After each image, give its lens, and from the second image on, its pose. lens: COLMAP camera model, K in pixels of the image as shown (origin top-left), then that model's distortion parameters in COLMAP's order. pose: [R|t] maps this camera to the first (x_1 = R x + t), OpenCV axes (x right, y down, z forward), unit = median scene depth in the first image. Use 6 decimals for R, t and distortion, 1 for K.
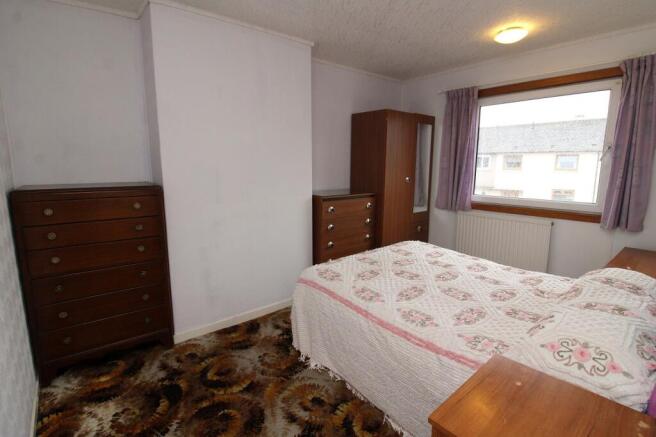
lens RADIAL K [[318.6, 0, 328.0], [0, 318.6, 218.5], [0, 0, 1]] dist [-0.026335, -0.000465]
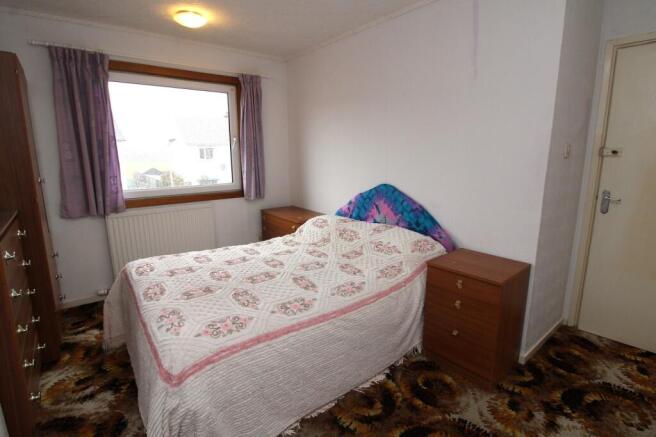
lens RADIAL K [[334.9, 0, 328.0], [0, 334.9, 218.5], [0, 0, 1]] dist [-0.033506, 0.001139]
pose [[-0.021163, -0.193193, 0.980933, -0.709755], [0.171788, 0.965857, 0.193930, -0.144876], [-0.984907, 0.172616, 0.012748, 0.865144]]
